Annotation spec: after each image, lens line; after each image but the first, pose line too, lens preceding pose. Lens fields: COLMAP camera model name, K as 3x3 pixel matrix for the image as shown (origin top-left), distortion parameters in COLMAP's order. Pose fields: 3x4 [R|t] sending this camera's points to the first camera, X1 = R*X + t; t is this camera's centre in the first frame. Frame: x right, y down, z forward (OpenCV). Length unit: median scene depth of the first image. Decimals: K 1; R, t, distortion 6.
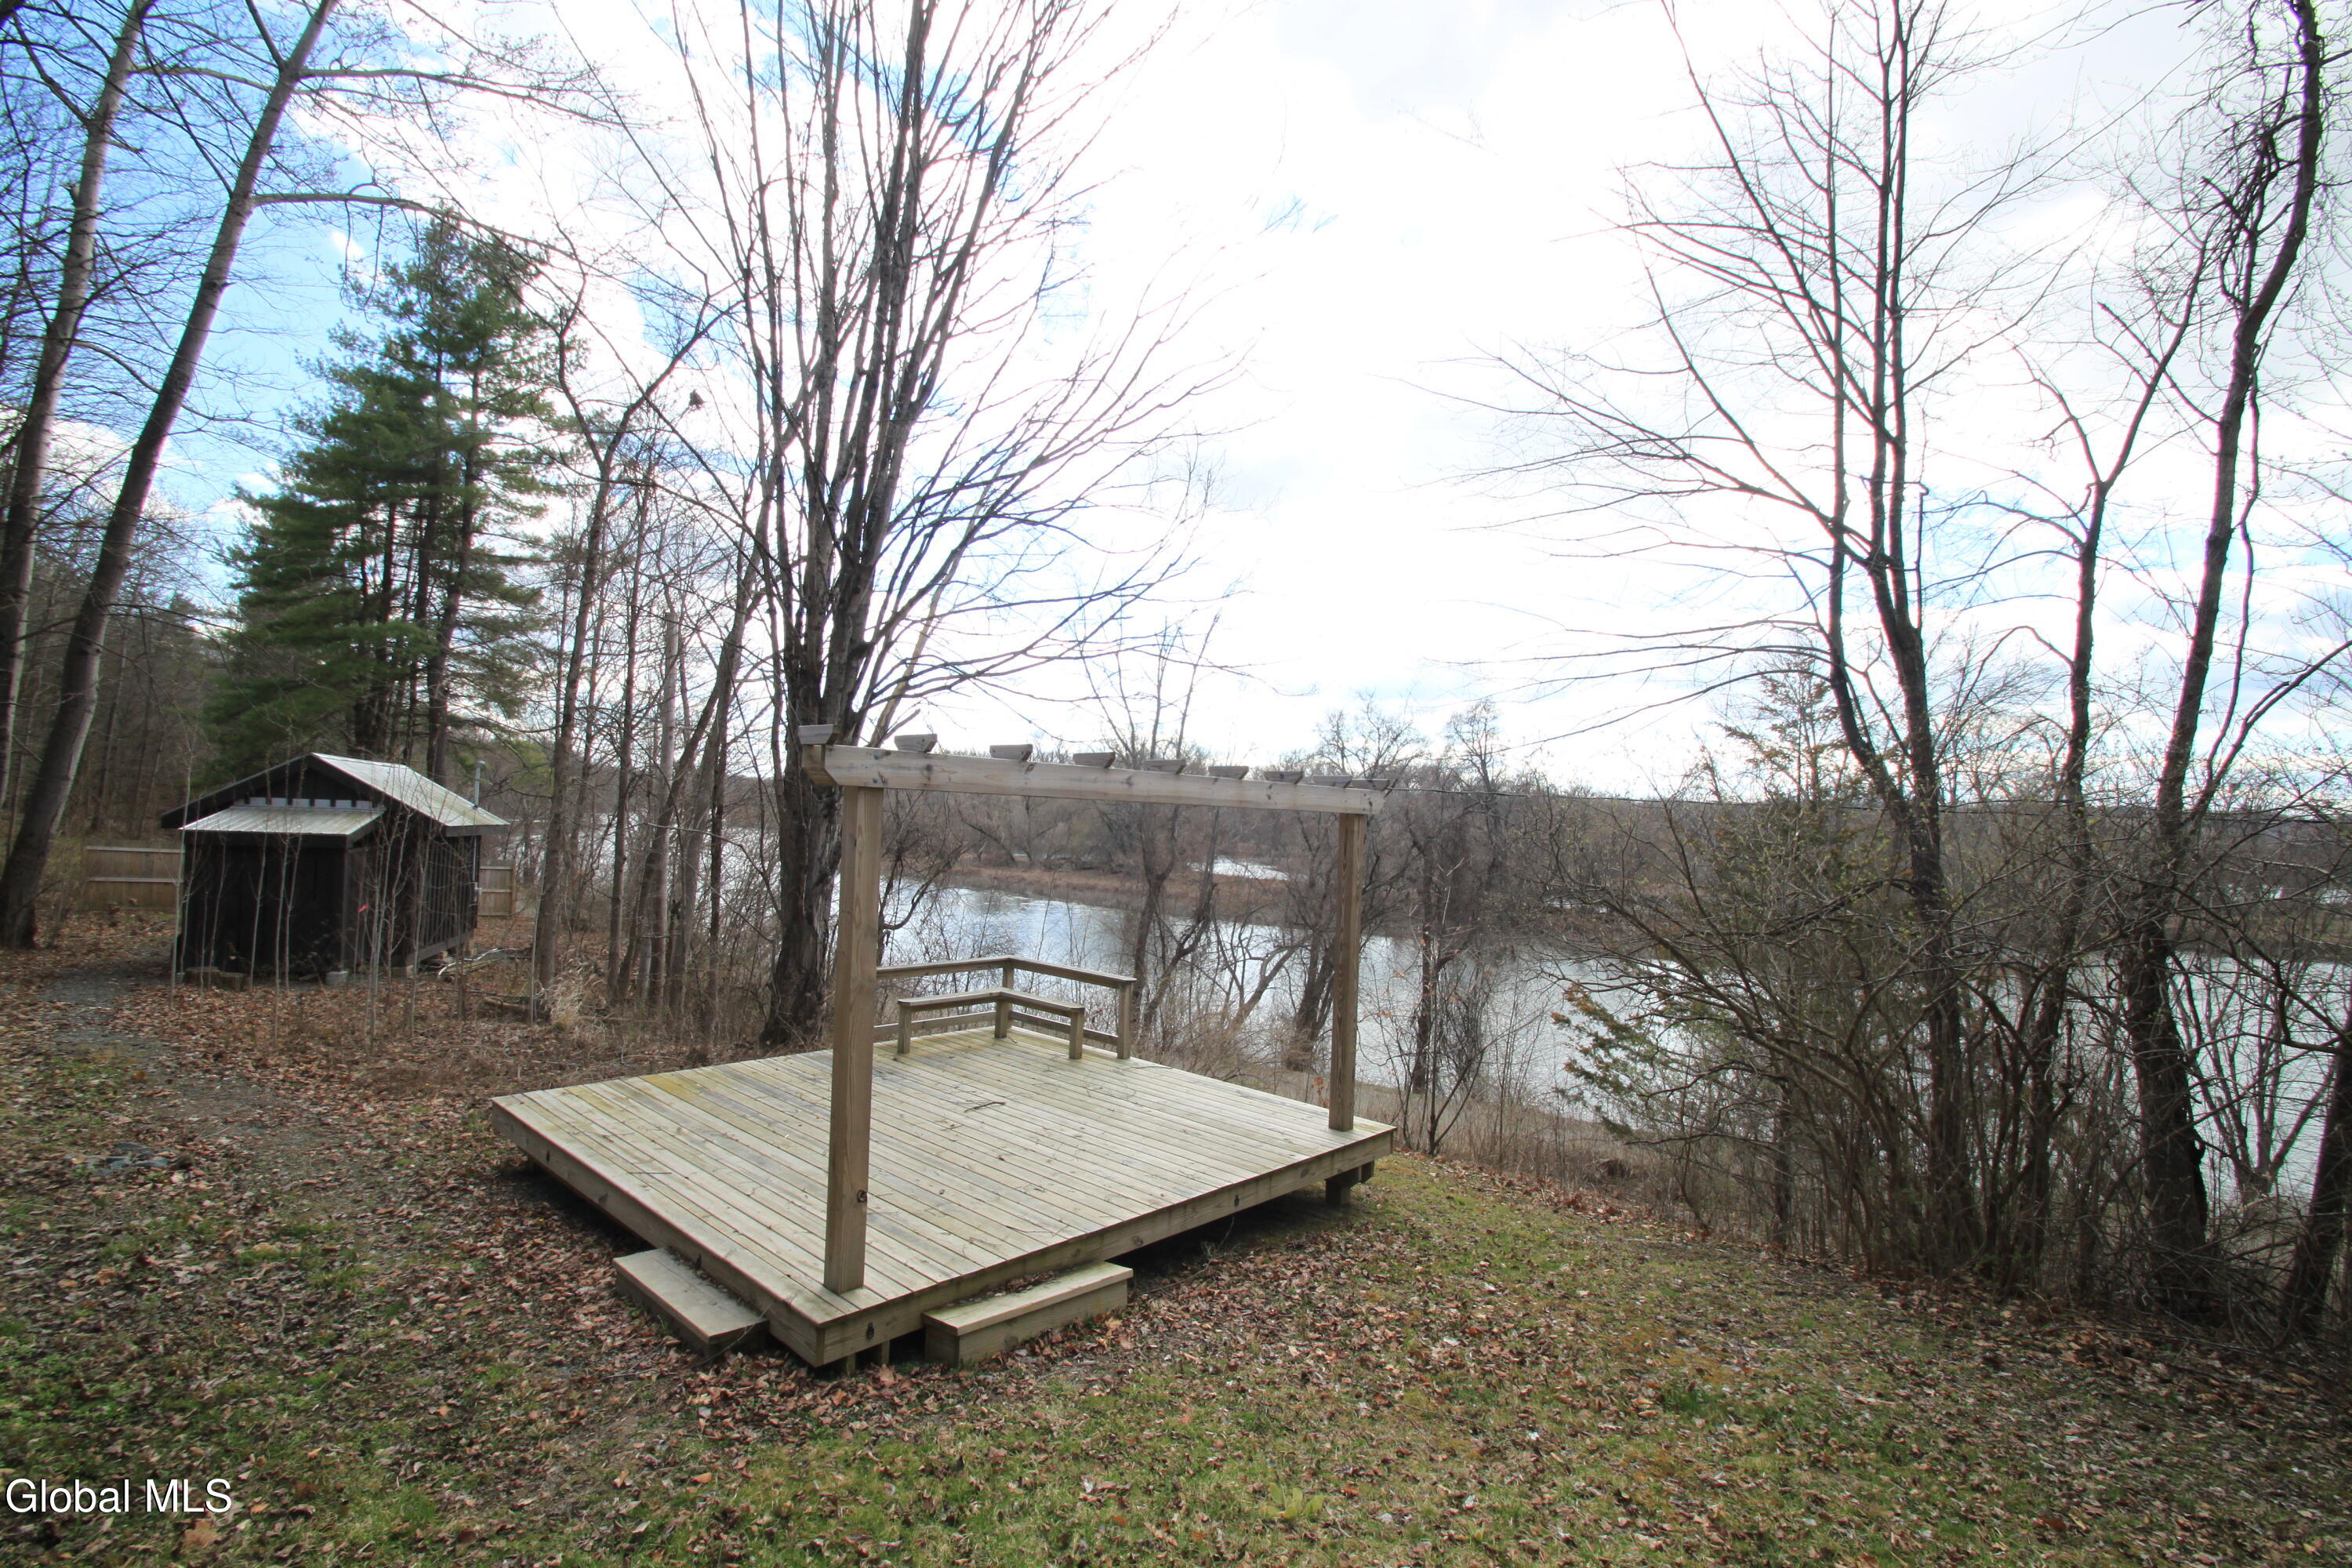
lens RADIAL K [[1087.8, 0, 1176.9], [0, 1087.8, 823.1], [0, 0, 1]] dist [0.001136, -0.009611]
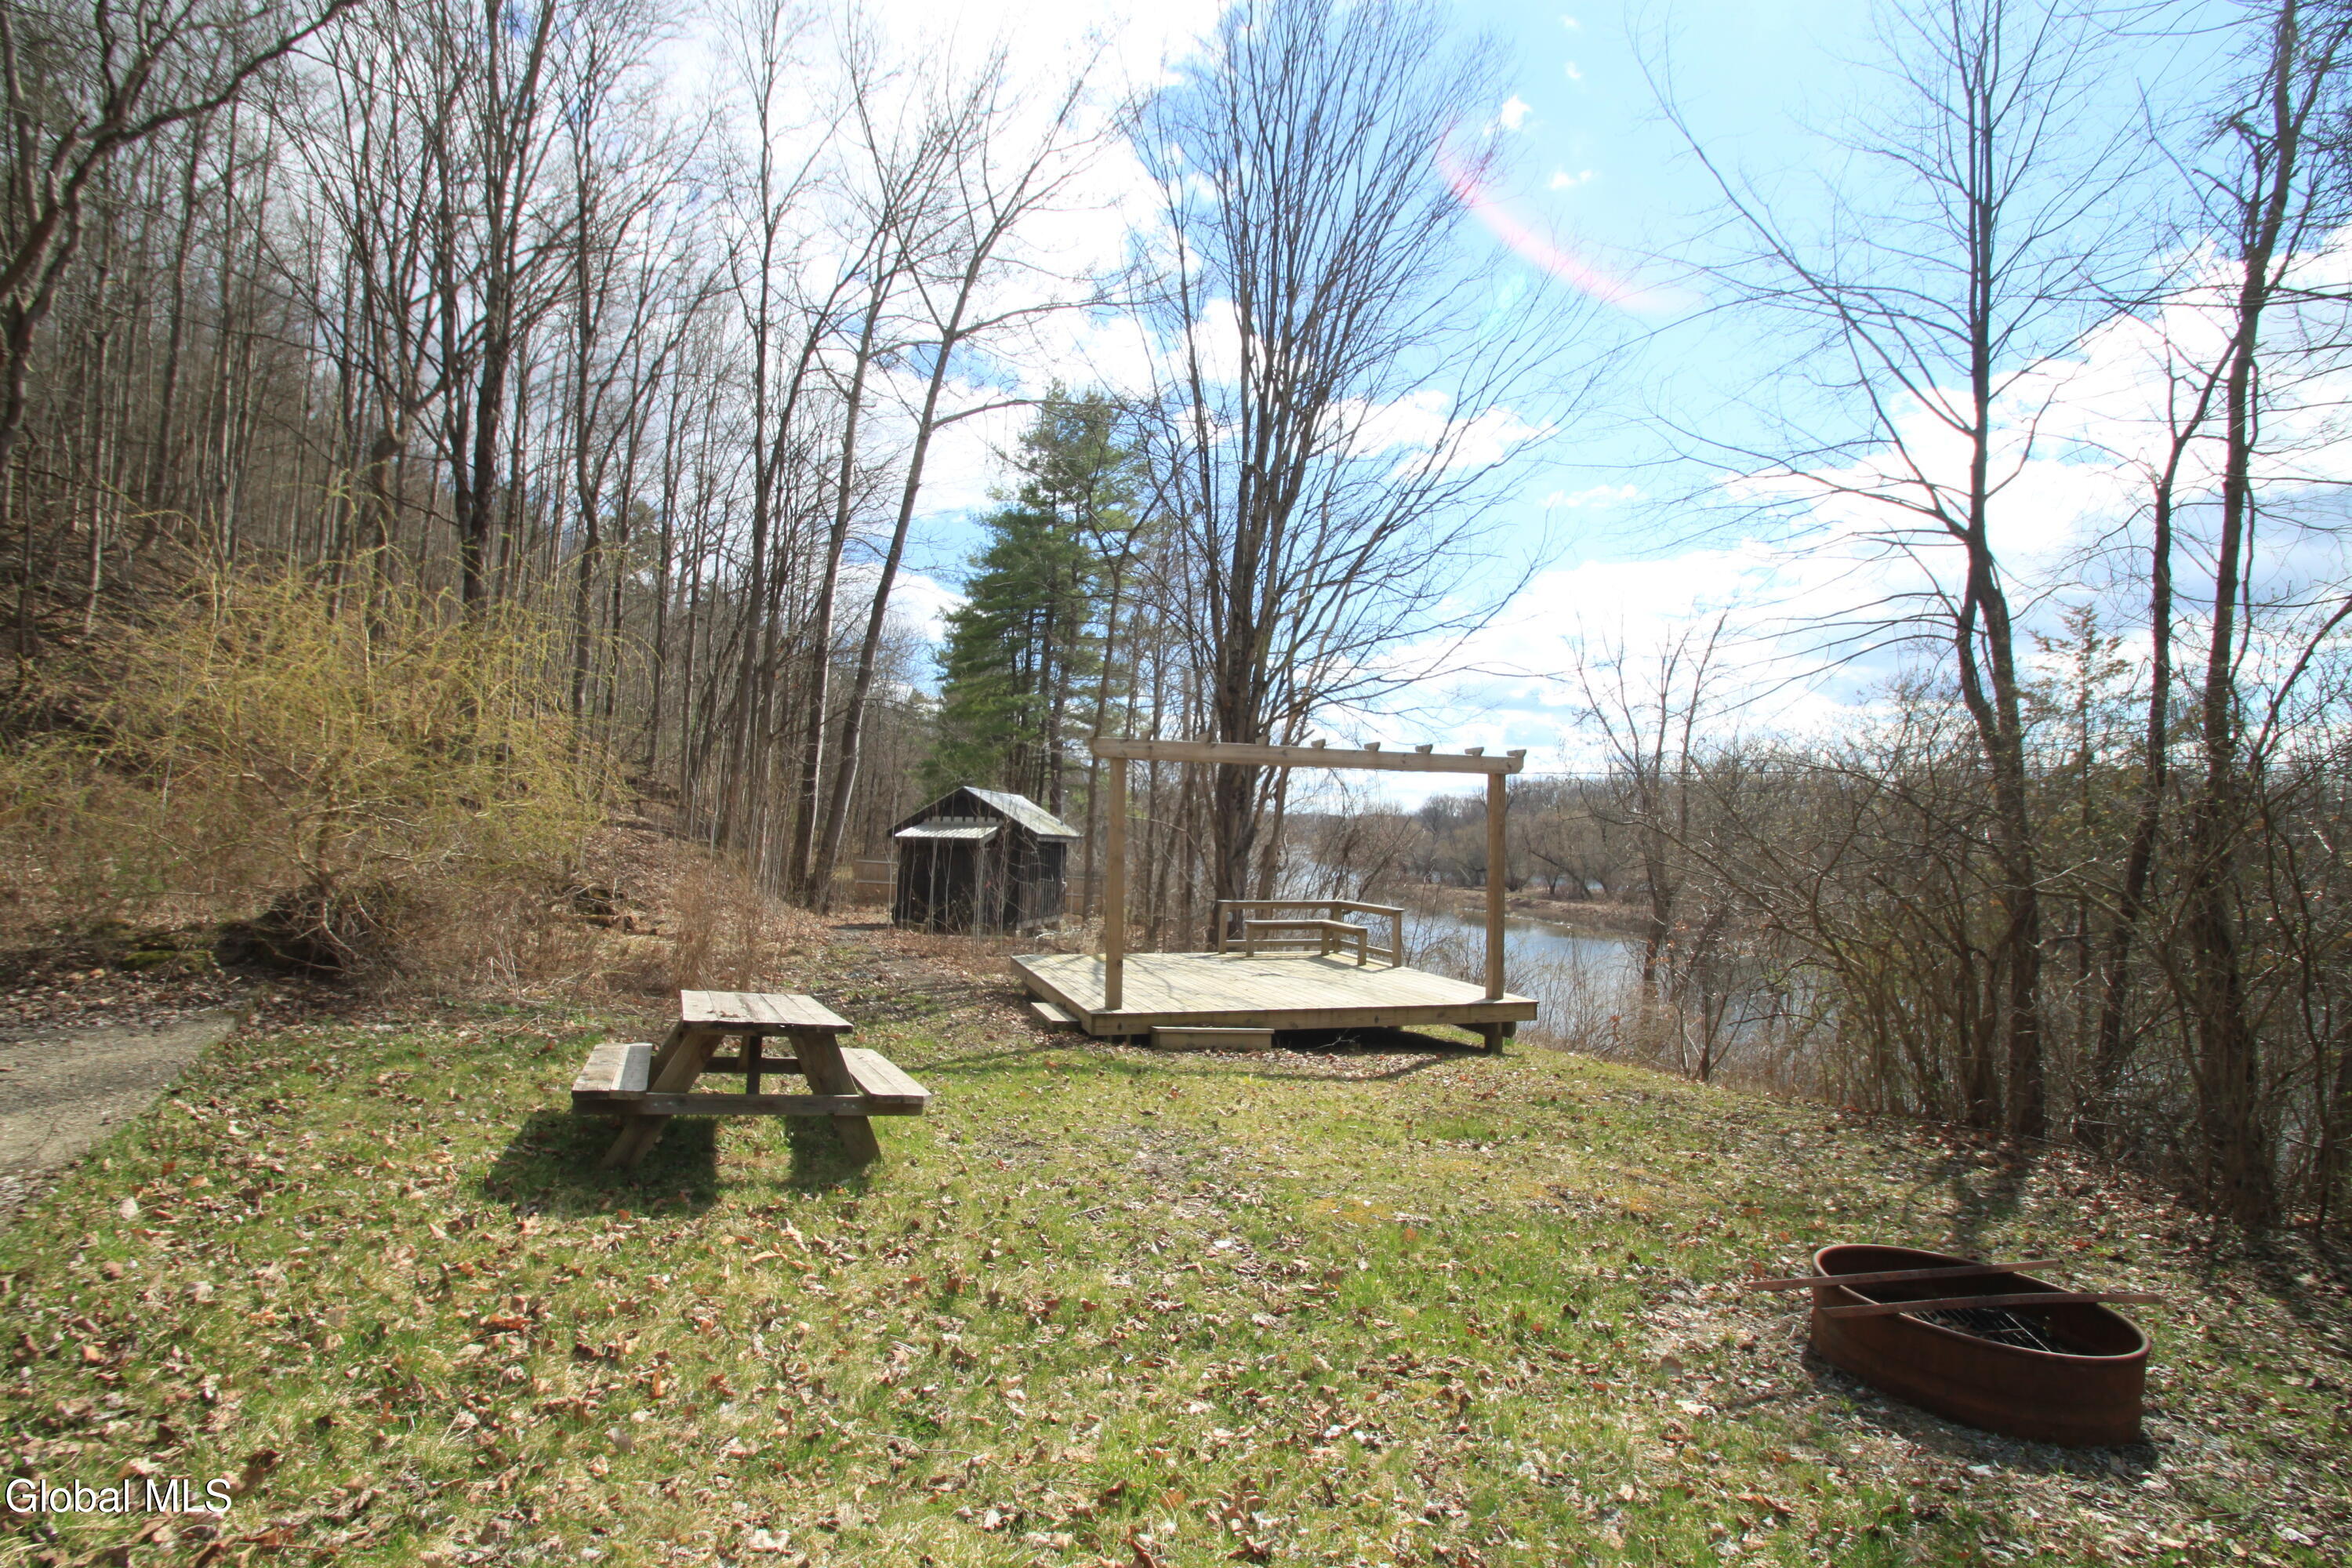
lens RADIAL K [[1114.5, 0, 1186.0], [0, 1114.5, 816.8], [0, 0, 1]] dist [-0.002434, -0.000143]
pose [[0.872944, -0.030377, -0.486874, 0.134559], [0.012213, 0.999107, -0.040439, 0.026054], [0.487668, 0.029354, 0.872536, -0.120058]]
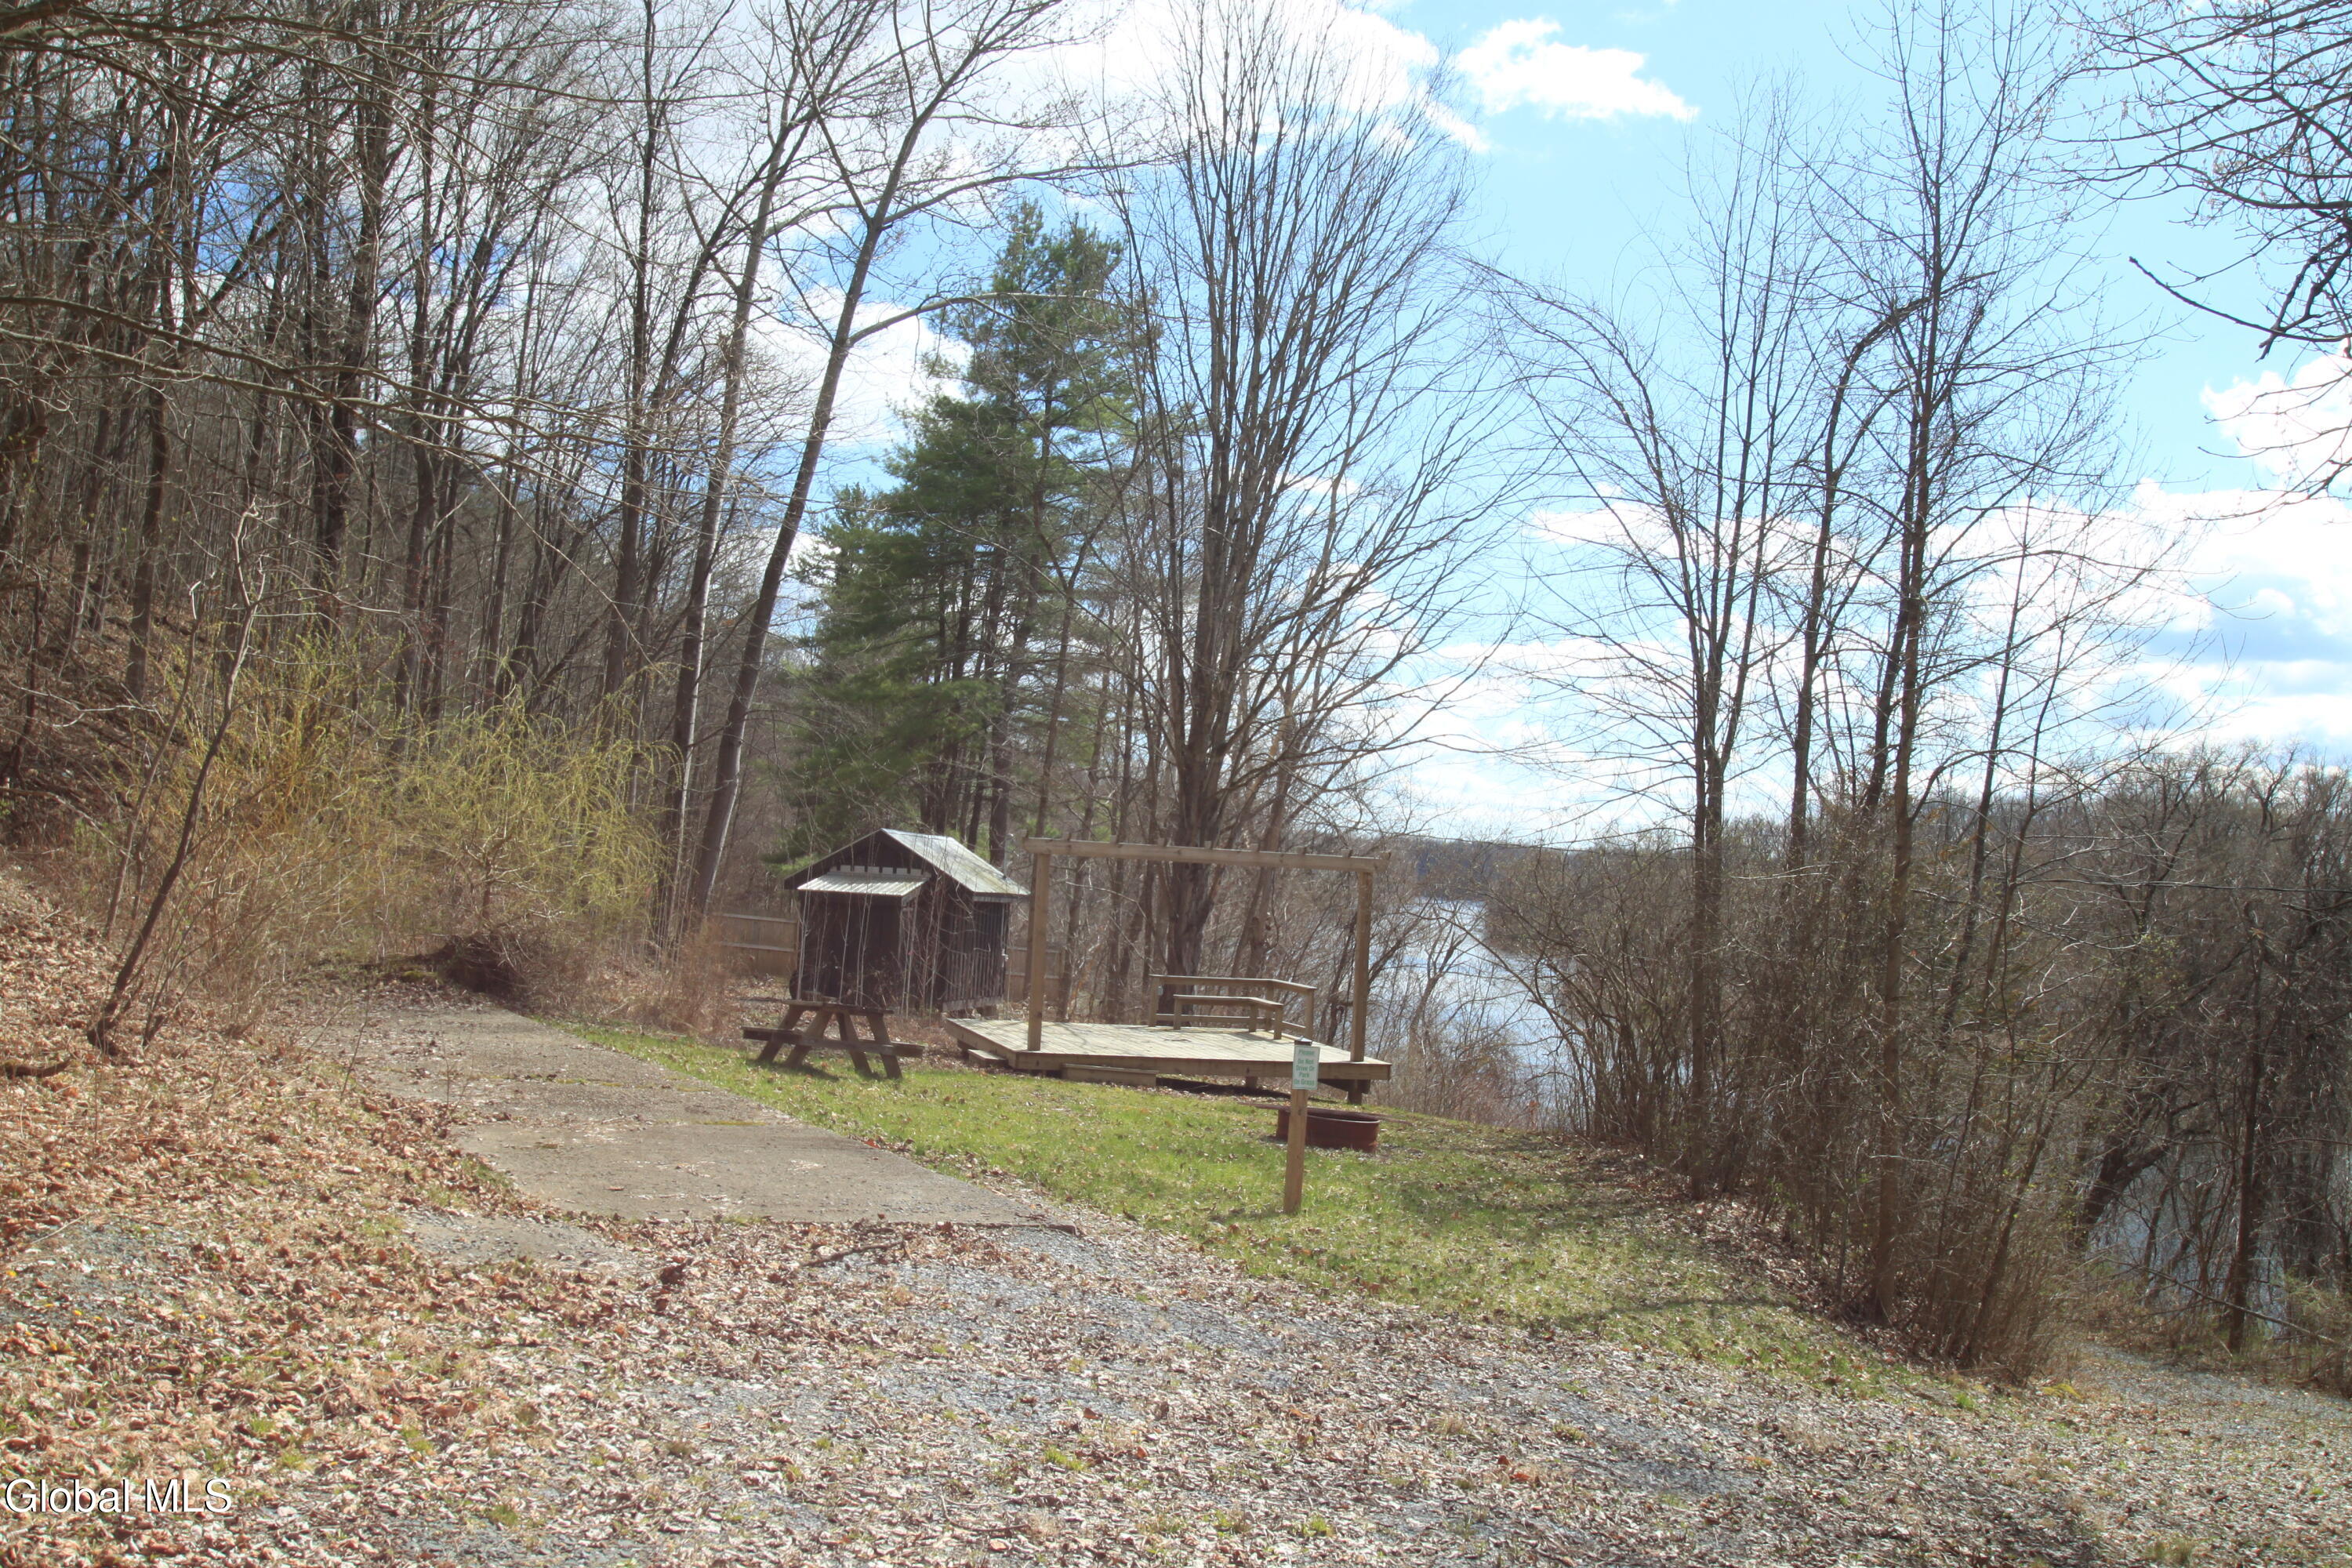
lens RADIAL K [[2163.2, 0, 1176.0], [0, 2163.2, 784.0], [0, 0, 1]] dist [0.006553, 0.000871]
pose [[0.855418, -0.014691, -0.517729, 0.416418], [-0.024674, 0.997307, -0.069068, 0.025198], [0.517350, 0.071856, 0.852752, -0.506450]]
